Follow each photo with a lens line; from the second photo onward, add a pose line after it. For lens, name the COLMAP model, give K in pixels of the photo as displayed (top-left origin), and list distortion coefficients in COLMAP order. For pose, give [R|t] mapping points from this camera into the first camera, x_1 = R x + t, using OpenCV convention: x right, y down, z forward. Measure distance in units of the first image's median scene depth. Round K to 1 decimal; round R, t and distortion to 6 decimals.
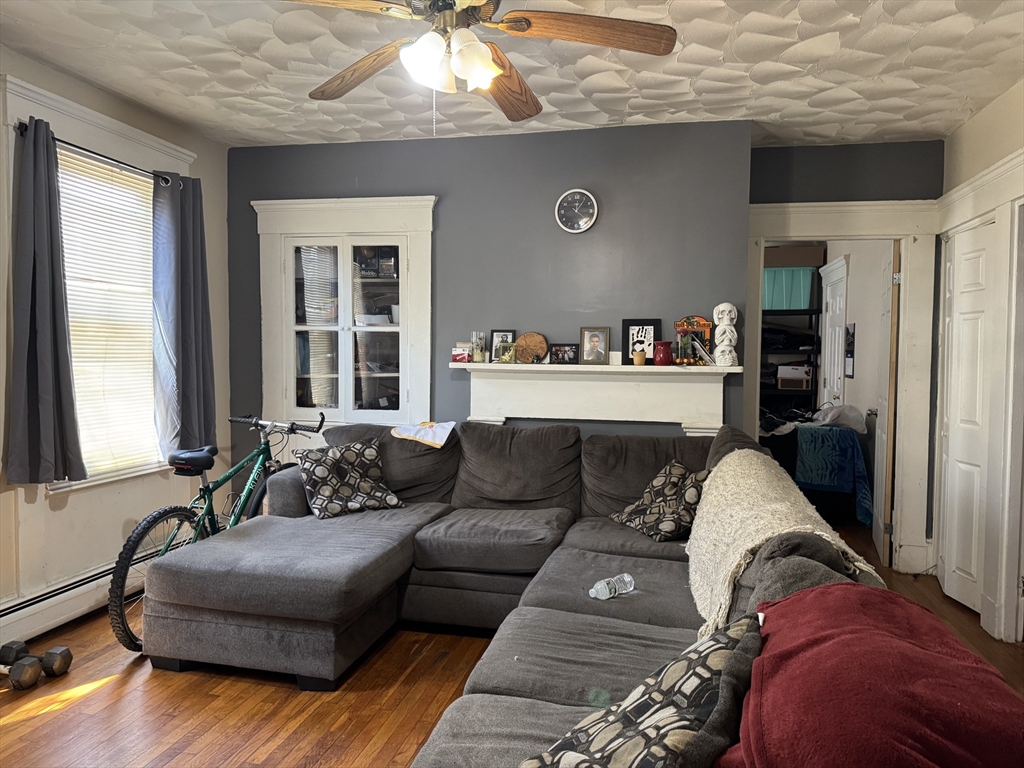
lens RADIAL K [[728.0, 0, 511.2], [0, 728.0, 385.3], [0, 0, 1]] dist [0.024515, -0.029525]
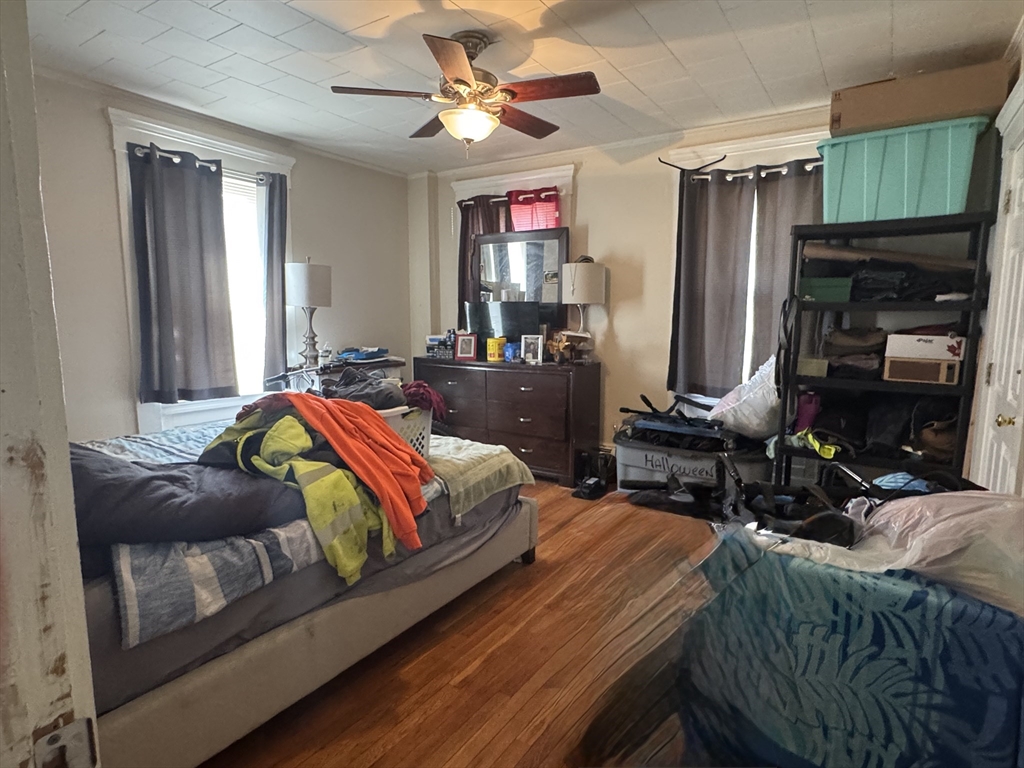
lens RADIAL K [[566.9, 0, 513.7], [0, 566.9, 384.3], [0, 0, 1]] dist [-0.004976, -0.000905]
pose [[0.938260, 0.041367, -0.343449, 0.263847], [-0.014473, 0.996649, 0.080503, -0.020144], [0.345629, -0.070562, 0.935715, 0.550860]]
